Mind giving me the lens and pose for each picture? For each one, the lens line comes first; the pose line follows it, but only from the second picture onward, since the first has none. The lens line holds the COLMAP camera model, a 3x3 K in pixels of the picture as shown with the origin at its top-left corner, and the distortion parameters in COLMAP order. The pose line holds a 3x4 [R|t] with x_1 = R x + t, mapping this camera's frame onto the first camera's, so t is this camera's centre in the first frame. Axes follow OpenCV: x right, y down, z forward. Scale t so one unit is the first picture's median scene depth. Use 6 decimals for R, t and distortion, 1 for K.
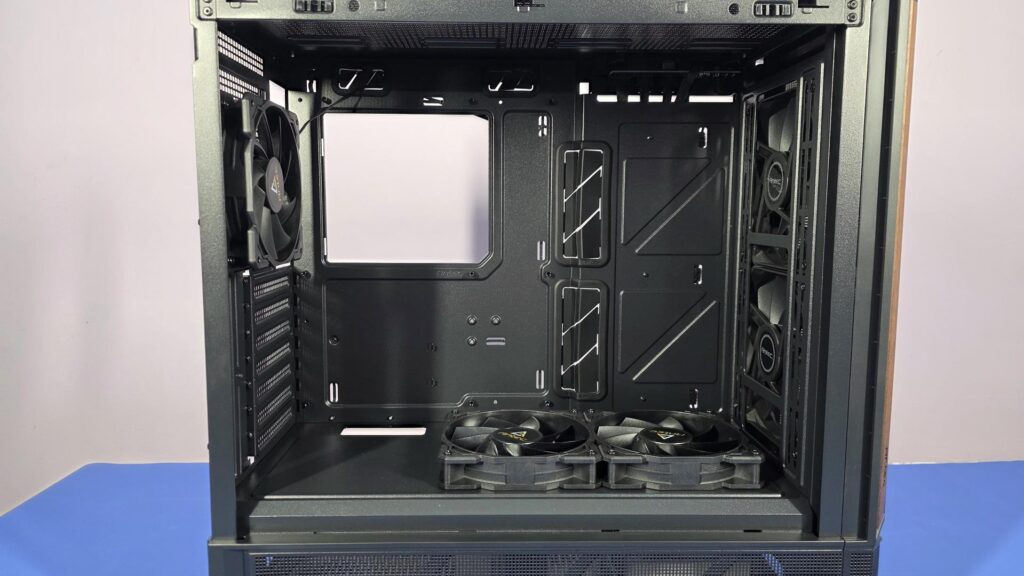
lens RADIAL K [[716.2, 0, 507.1], [0, 716.2, 283.0], [0, 0, 1]] dist [0.089418, -0.043440]
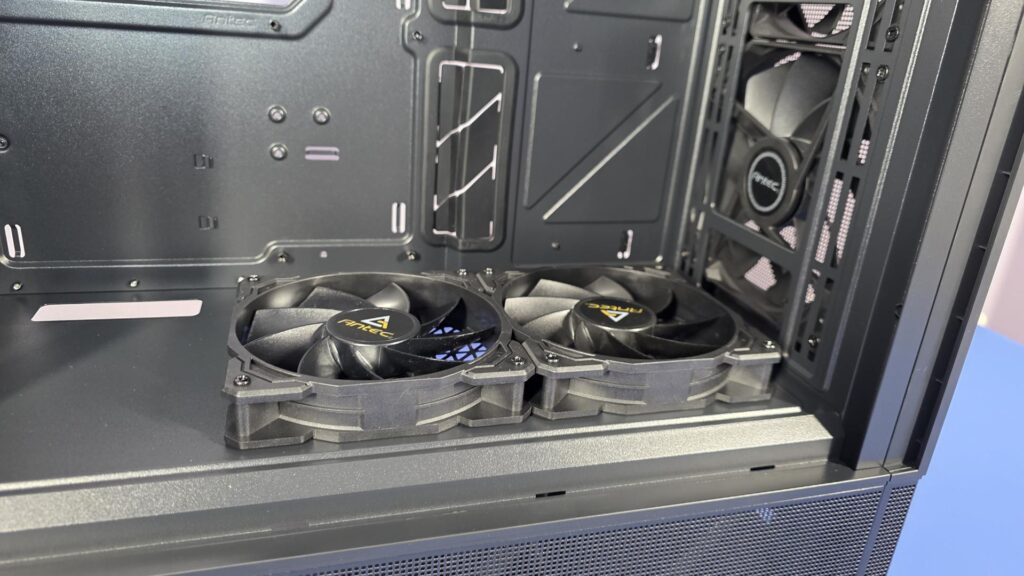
lens RADIAL K [[714.2, 0, 519.1], [0, 714.2, 282.3], [0, 0, 1]] dist [0.033095, -0.053697]
pose [[0.960699, -0.026130, 0.276360, -0.028935], [-0.047612, 0.965296, 0.256780, 0.029077], [-0.273479, -0.259847, 0.926115, 0.438114]]
